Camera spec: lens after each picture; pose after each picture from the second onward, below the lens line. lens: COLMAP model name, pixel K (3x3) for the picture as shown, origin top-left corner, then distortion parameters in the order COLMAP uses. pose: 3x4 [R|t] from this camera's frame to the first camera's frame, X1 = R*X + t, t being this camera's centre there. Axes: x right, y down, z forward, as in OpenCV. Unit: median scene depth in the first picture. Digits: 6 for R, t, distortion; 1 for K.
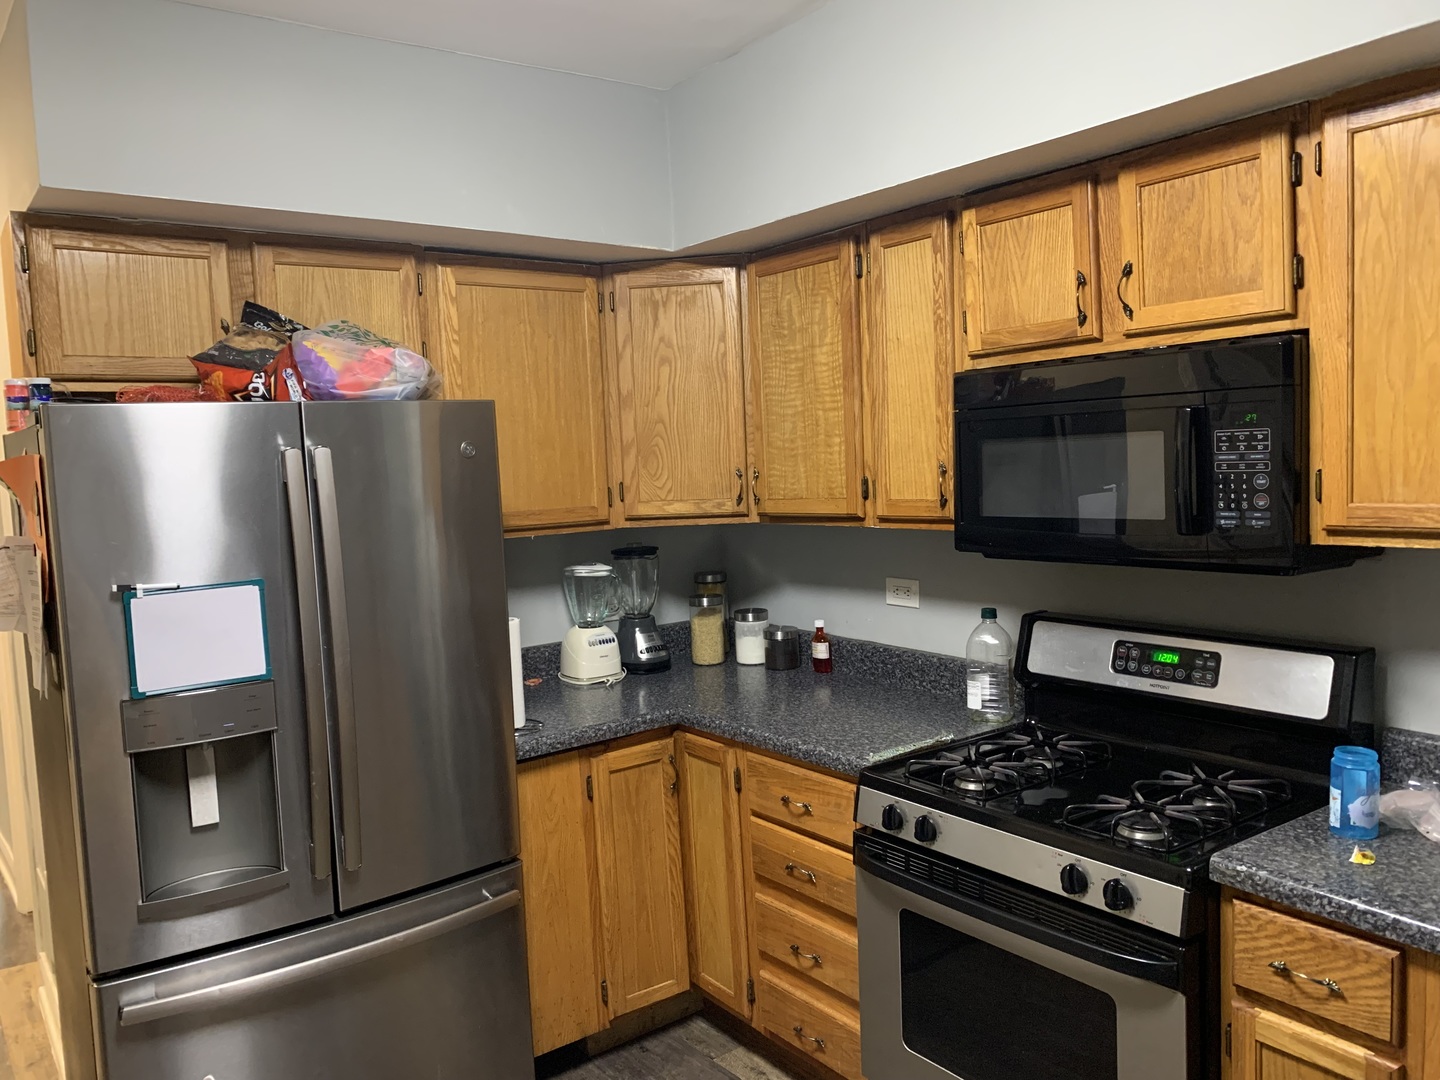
lens RADIAL K [[1088.7, 0, 720.0], [0, 1088.7, 540.0], [0, 0, 1]] dist [0.028069, -0.068452]
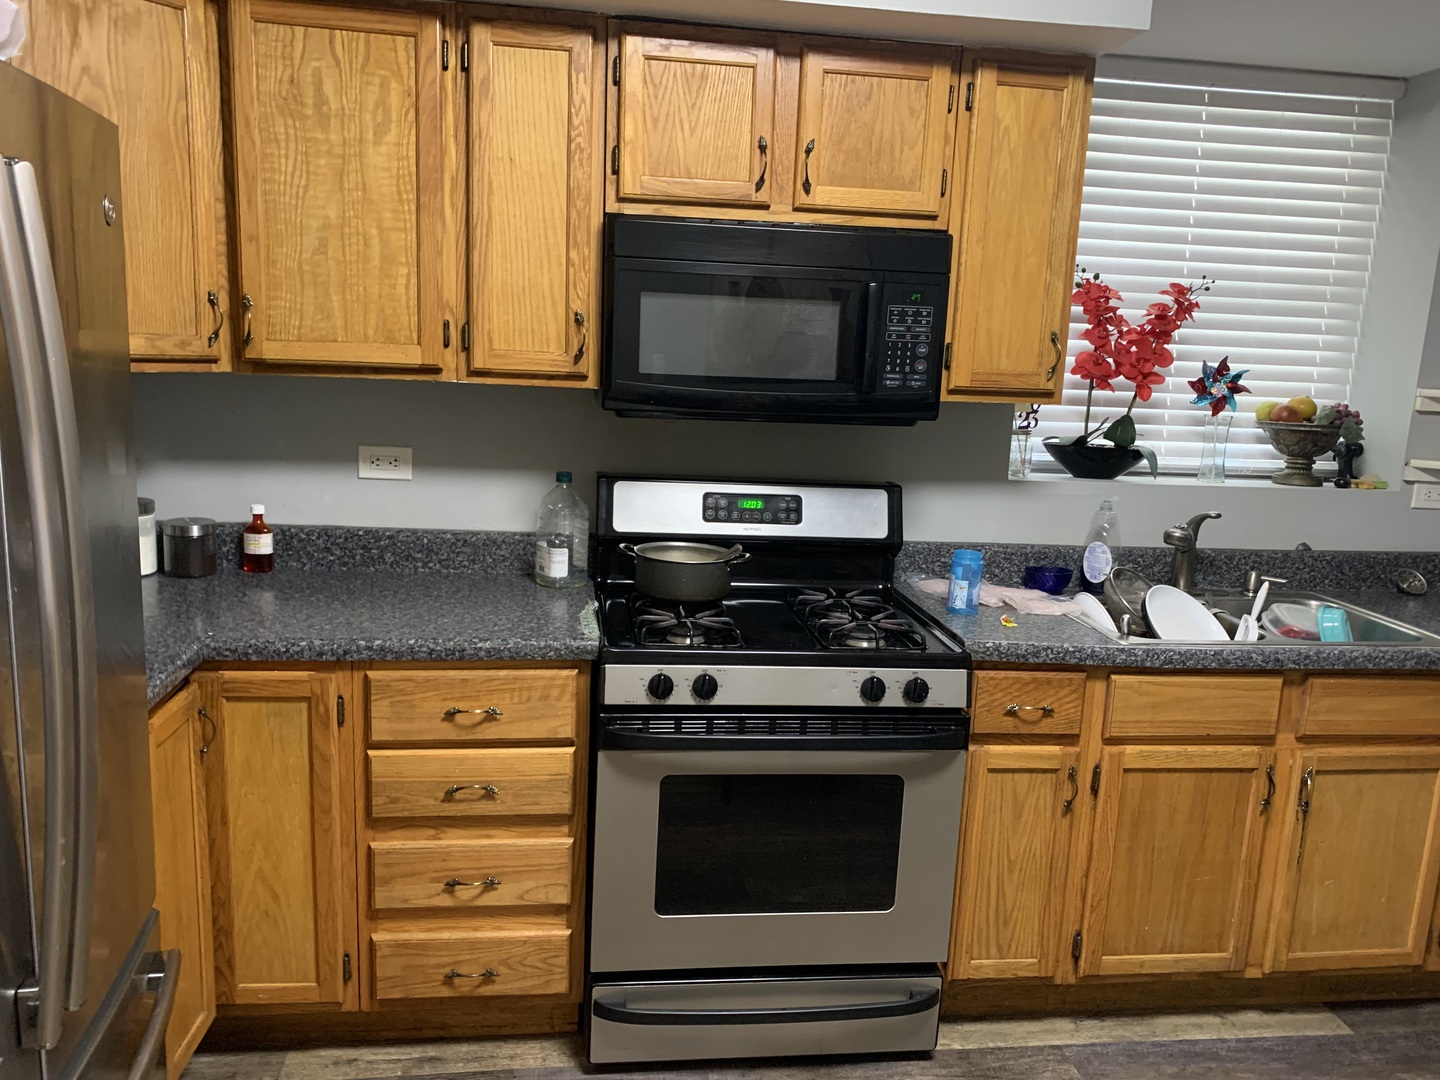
lens RADIAL K [[1103.9, 0, 720.6], [0, 1103.9, 555.5], [0, 0, 1]] dist [0.008717, -0.003558]
pose [[0.484482, -0.103900, 0.868609, -0.590347], [0.001878, 0.993043, 0.117737, 0.024643], [-0.874799, -0.055410, 0.481307, 0.456963]]
